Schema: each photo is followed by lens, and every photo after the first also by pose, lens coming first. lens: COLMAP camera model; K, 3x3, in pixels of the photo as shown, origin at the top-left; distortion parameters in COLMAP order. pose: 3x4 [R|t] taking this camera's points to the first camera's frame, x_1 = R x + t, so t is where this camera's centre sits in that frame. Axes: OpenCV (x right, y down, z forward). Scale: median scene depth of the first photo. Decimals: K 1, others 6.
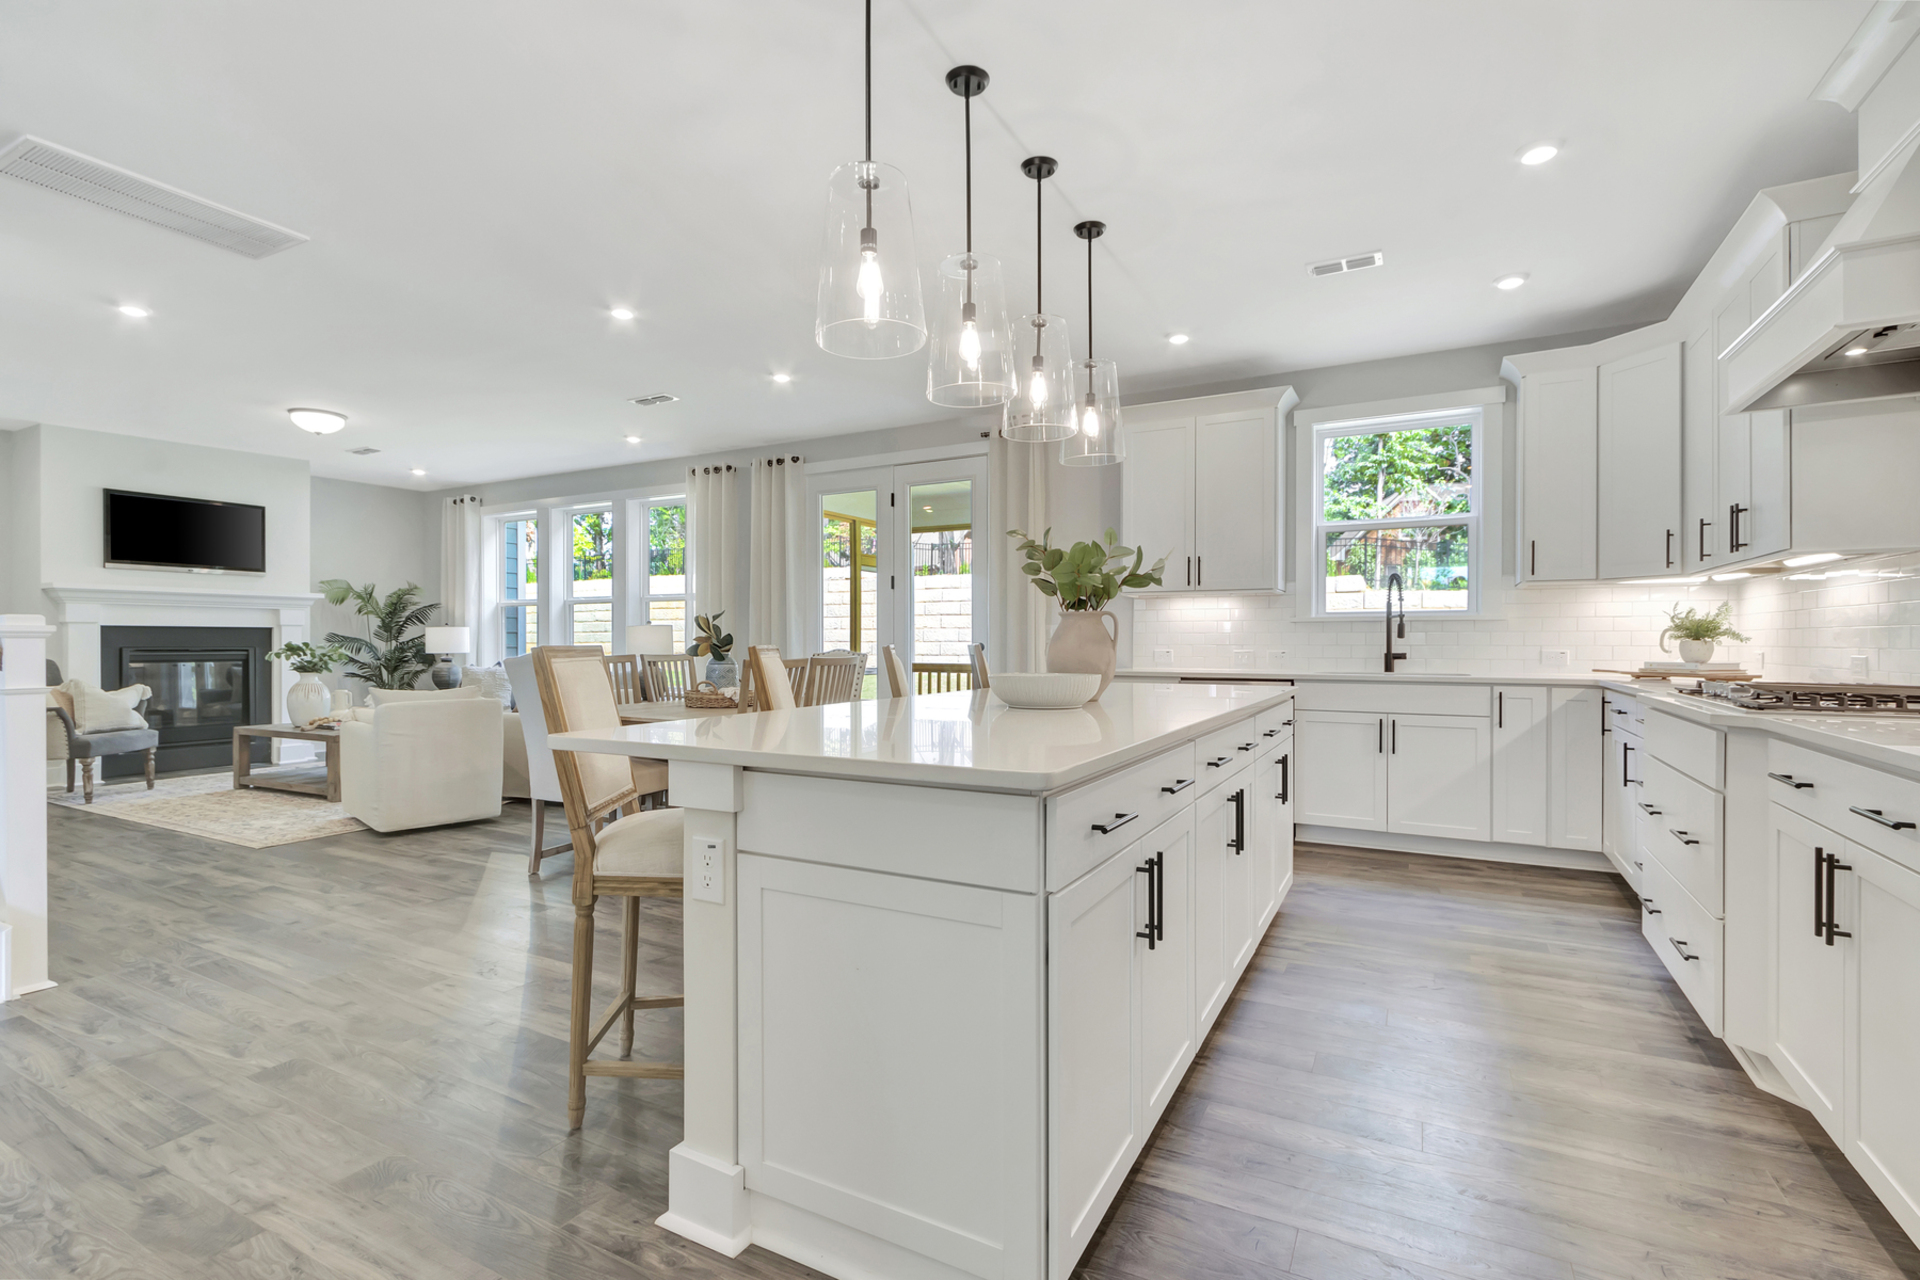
lens RADIAL K [[896.8, 0, 950.5], [0, 896.8, 648.8], [0, 0, 1]] dist [0.001699, -0.000006]
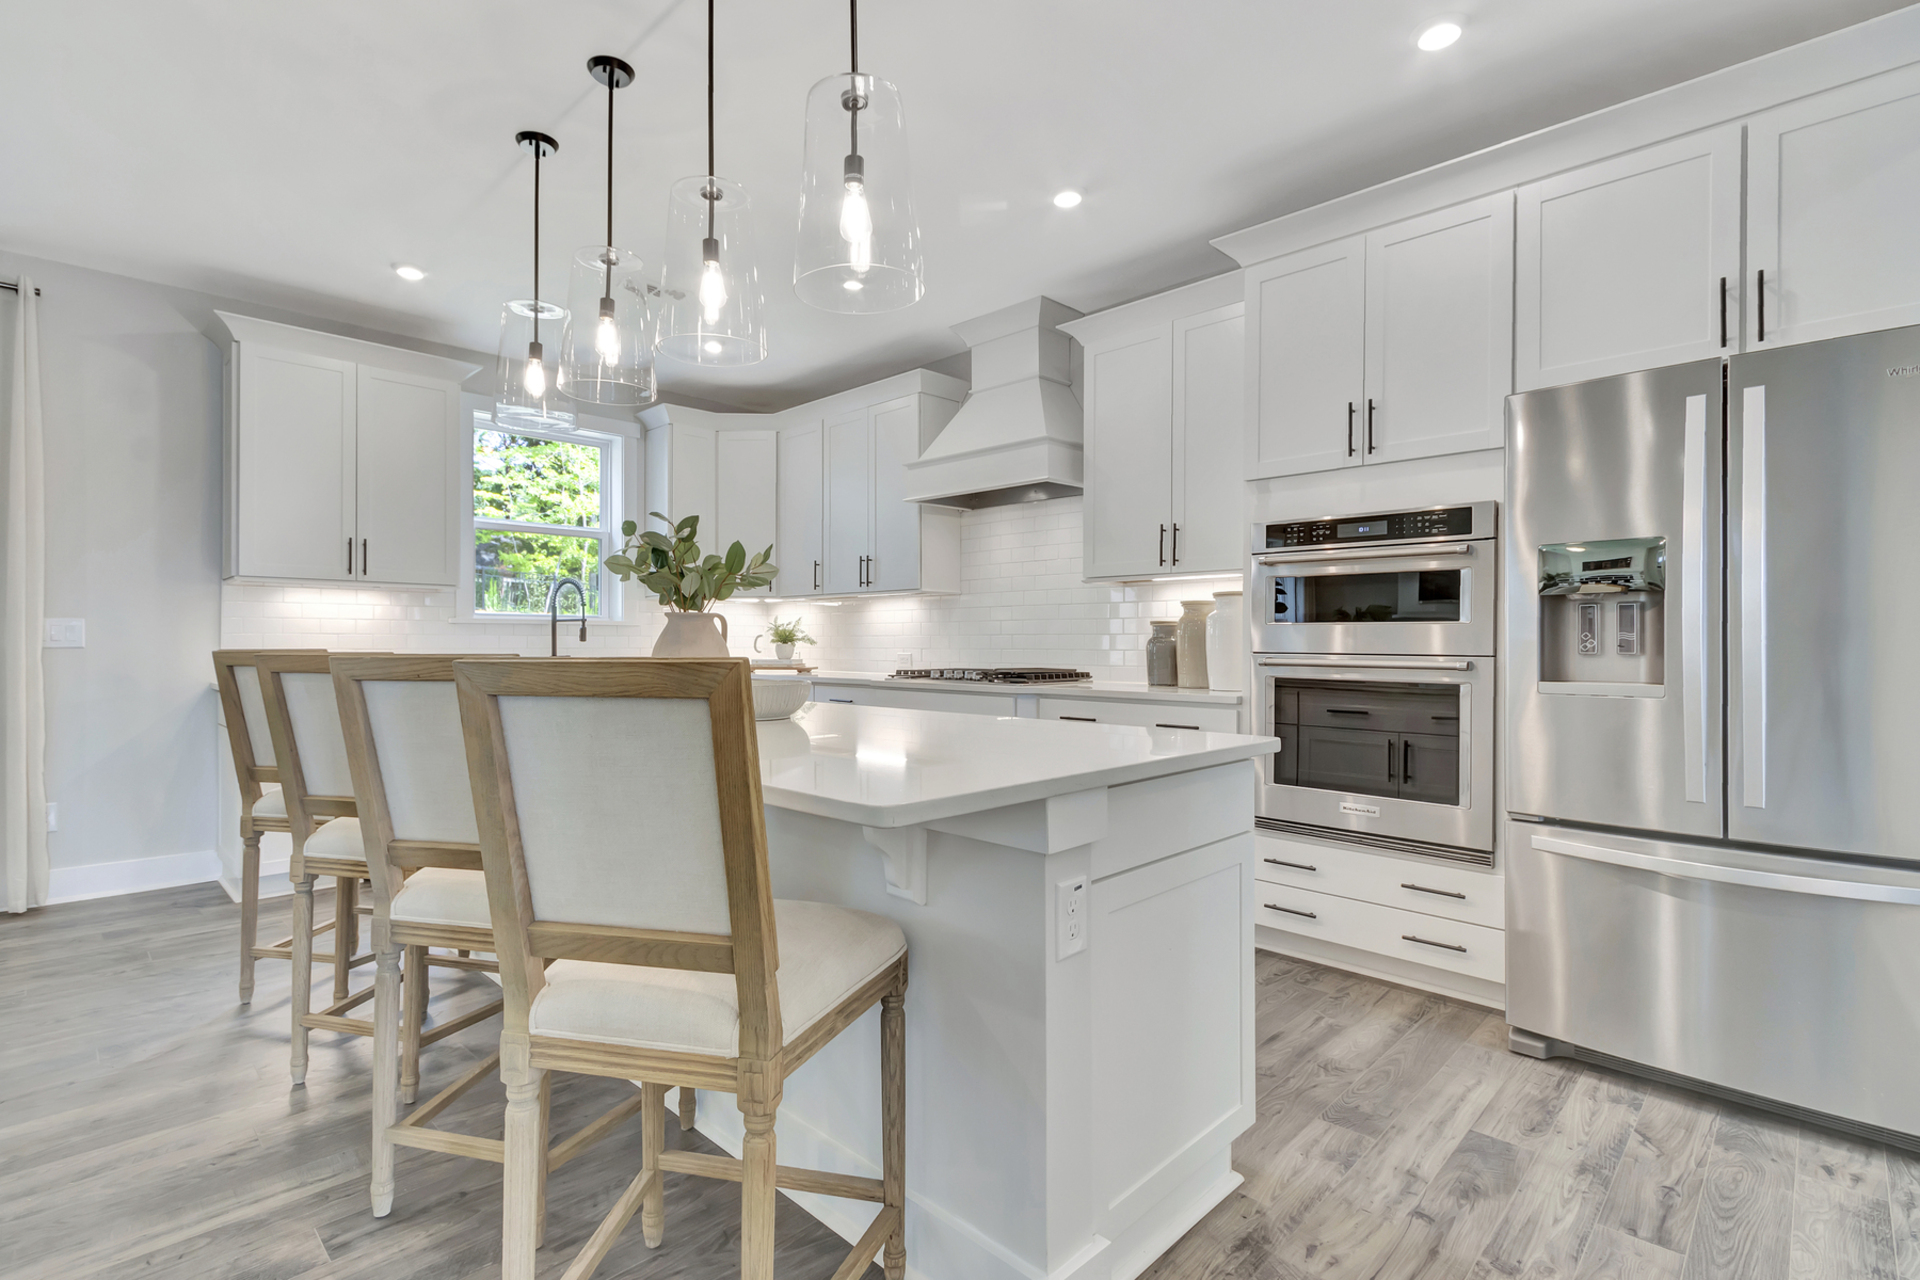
lens RADIAL K [[896.8, 0, 950.5], [0, 896.8, 648.8], [0, 0, 1]] dist [0.001699, -0.000006]
pose [[0.274993, -0.003961, 0.961438, -0.587972], [0.008269, 0.999964, 0.001754, -0.002569], [-0.961411, 0.007468, 0.275016, 0.455689]]
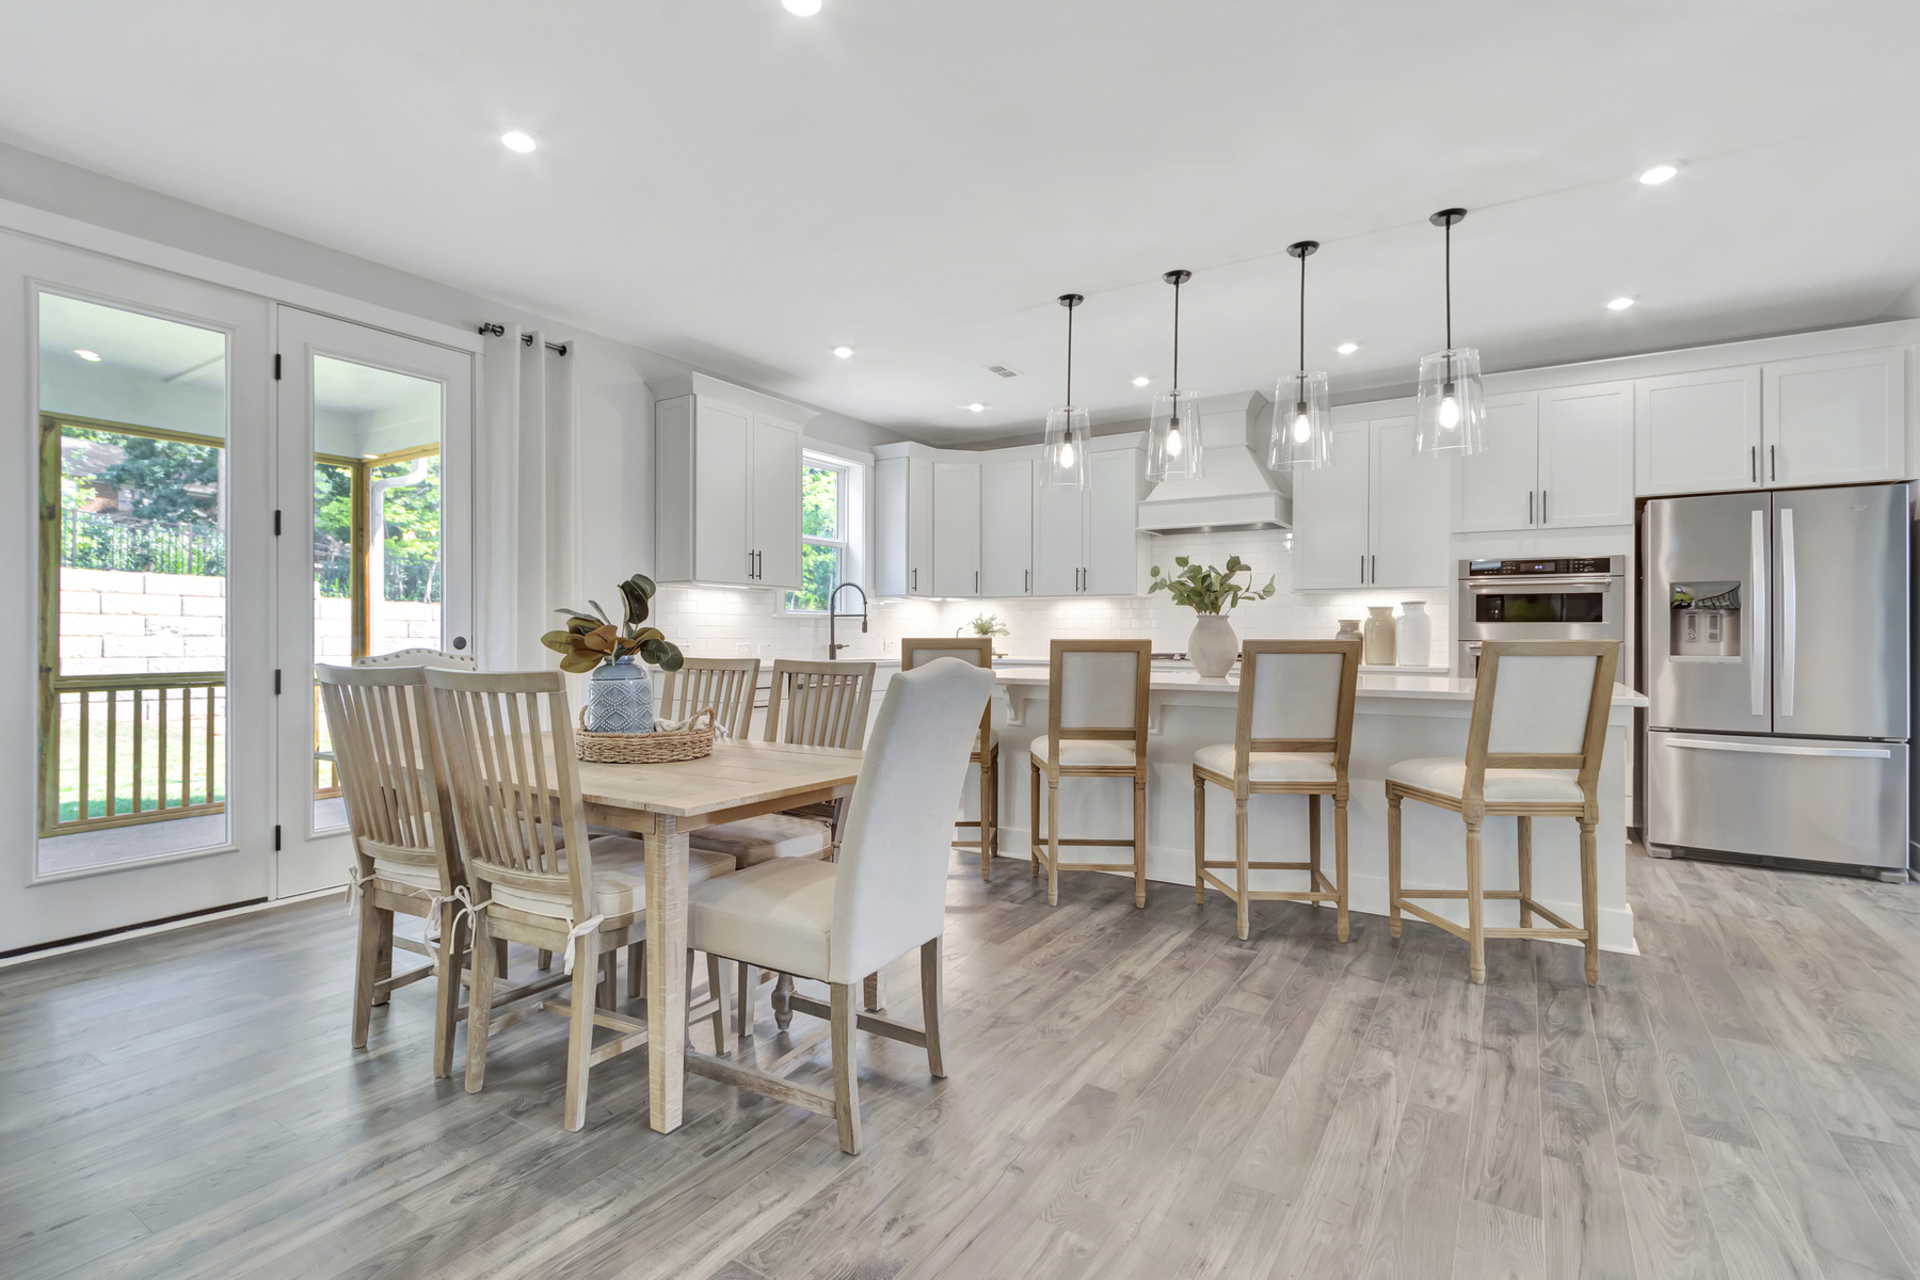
lens RADIAL K [[874.4, 0, 960.0], [0, 874.4, 640.0], [0, 0, 1]] dist [-0.001794, -0.001038]
pose [[0.078496, -0.000293, 0.996914, -1.207435], [0.005820, 0.999983, -0.000164, 0.000109], [-0.996897, 0.005815, 0.078496, 1.227190]]
